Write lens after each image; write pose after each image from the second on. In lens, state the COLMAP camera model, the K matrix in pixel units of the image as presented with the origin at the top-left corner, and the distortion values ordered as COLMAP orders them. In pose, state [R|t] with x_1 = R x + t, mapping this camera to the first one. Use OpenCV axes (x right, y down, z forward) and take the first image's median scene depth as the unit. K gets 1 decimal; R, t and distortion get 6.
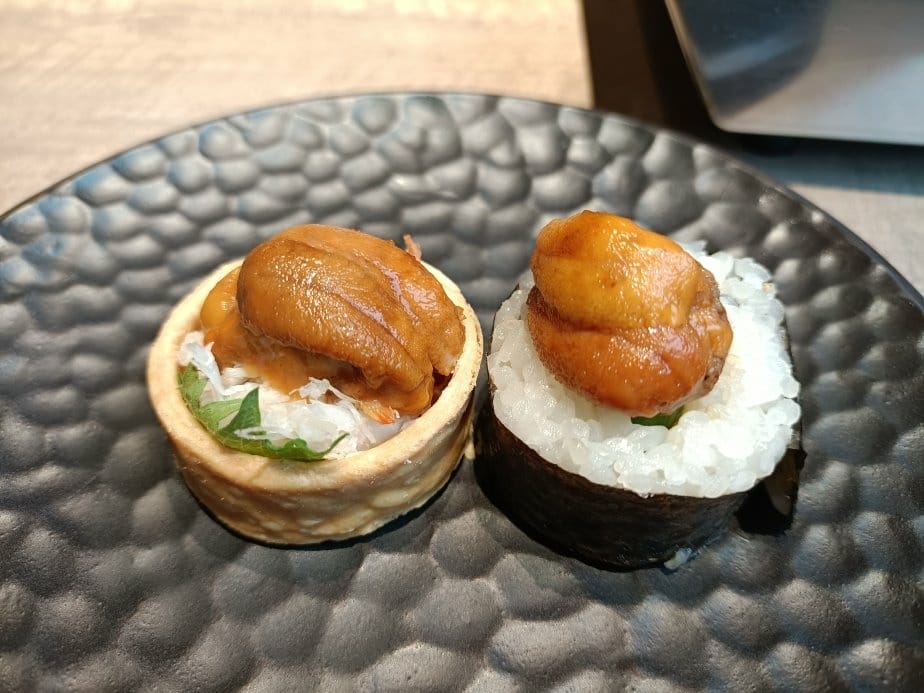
lens RADIAL K [[729.2, 0, 462.0], [0, 729.2, 346.5], [0, 0, 1]] dist [0.004473, -0.113104]
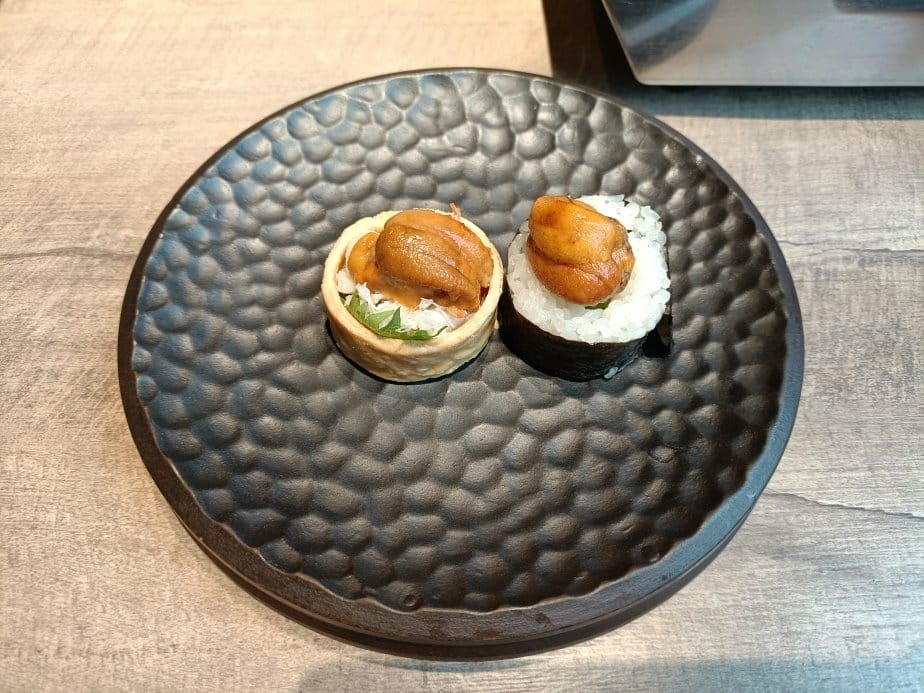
lens RADIAL K [[689.3, 0, 462.0], [0, 689.3, 346.5], [0, 0, 1]] dist [0.032043, -0.090725]
pose [[0.996101, -0.079002, 0.039260, -0.164340], [0.068774, 0.974128, 0.215279, -0.198714], [-0.055252, -0.211740, 0.975763, -0.752078]]
